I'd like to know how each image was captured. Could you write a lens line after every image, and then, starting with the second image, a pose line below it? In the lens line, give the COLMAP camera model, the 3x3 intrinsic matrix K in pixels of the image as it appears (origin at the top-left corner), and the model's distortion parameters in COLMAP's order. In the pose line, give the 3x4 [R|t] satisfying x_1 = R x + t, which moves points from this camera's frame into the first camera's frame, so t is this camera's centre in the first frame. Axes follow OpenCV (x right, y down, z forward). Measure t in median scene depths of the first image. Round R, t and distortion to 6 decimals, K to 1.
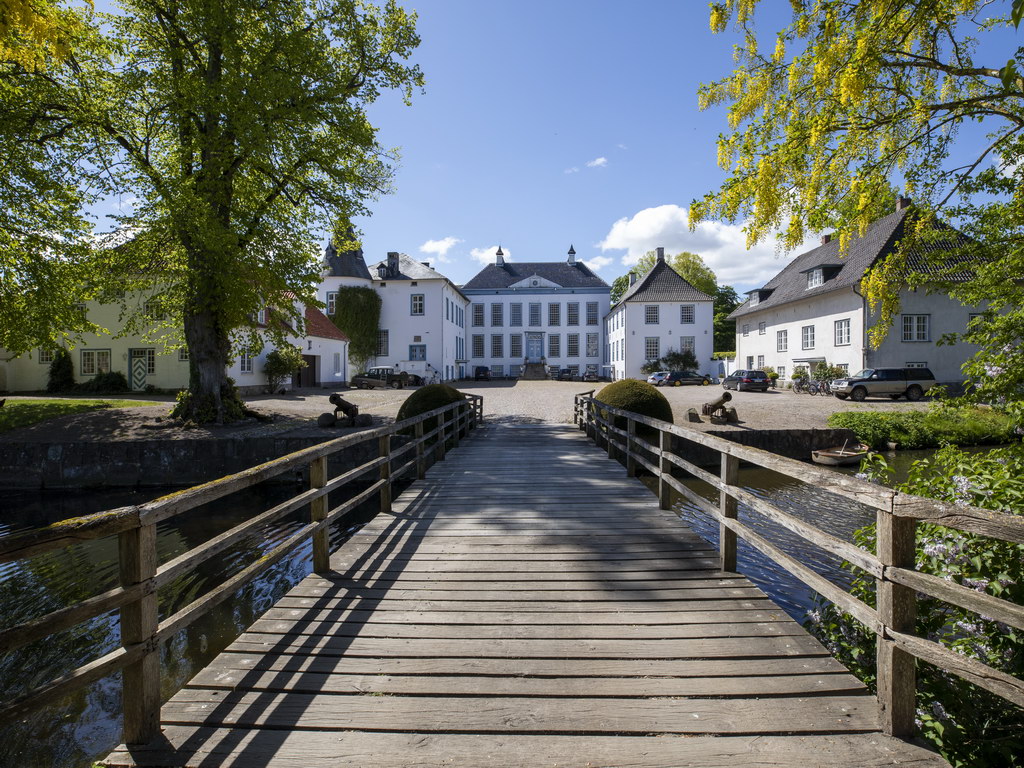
lens RADIAL K [[499.6, 0, 510.9], [0, 499.6, 384.7], [0, 0, 1]] dist [0.000755, 0.000093]
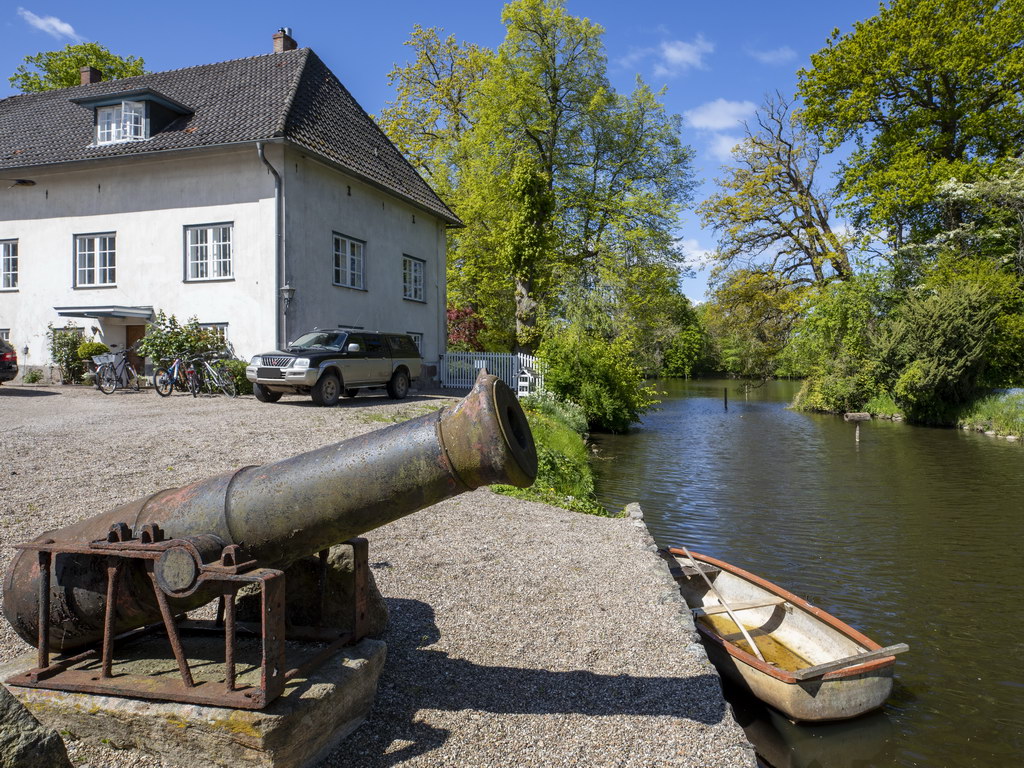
lens RADIAL K [[578.7, 0, 511.5], [0, 578.7, 380.7], [0, 0, 1]] dist [-0.001641, 0.000174]
pose [[0.212561, -0.010862, 0.977087, 0.203677], [0.008484, 0.999921, 0.009271, 0.007738], [-0.977111, 0.006319, 0.212637, 0.597126]]
